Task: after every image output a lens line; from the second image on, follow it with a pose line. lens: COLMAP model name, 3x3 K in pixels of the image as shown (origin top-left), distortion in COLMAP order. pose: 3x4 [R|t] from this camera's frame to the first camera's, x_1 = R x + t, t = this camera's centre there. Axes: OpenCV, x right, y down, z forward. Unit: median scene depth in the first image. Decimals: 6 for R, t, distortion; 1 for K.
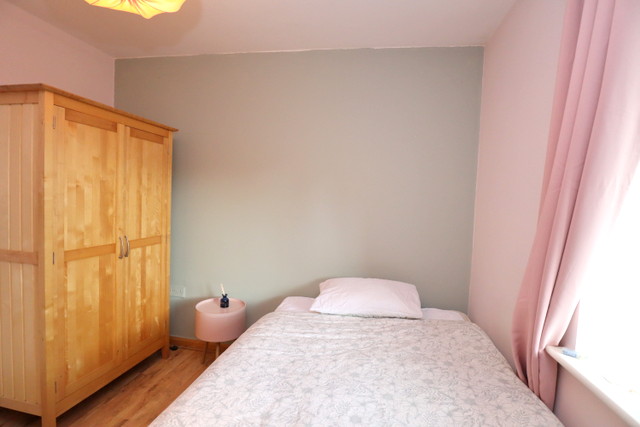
lens RADIAL K [[323.9, 0, 320.0], [0, 323.9, 213.5], [0, 0, 1]] dist [-0.017960, 0.001442]
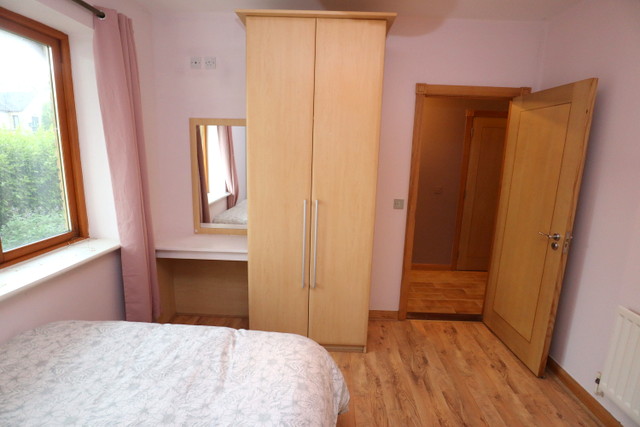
lens RADIAL K [[323.9, 0, 320.0], [0, 323.9, 213.5], [0, 0, 1]] dist [-0.017960, 0.001442]
pose [[-0.988609, -0.040727, -0.144890, -0.304732], [-0.073992, 0.969838, 0.232247, -0.205567], [0.131062, 0.240322, -0.961805, 1.838631]]
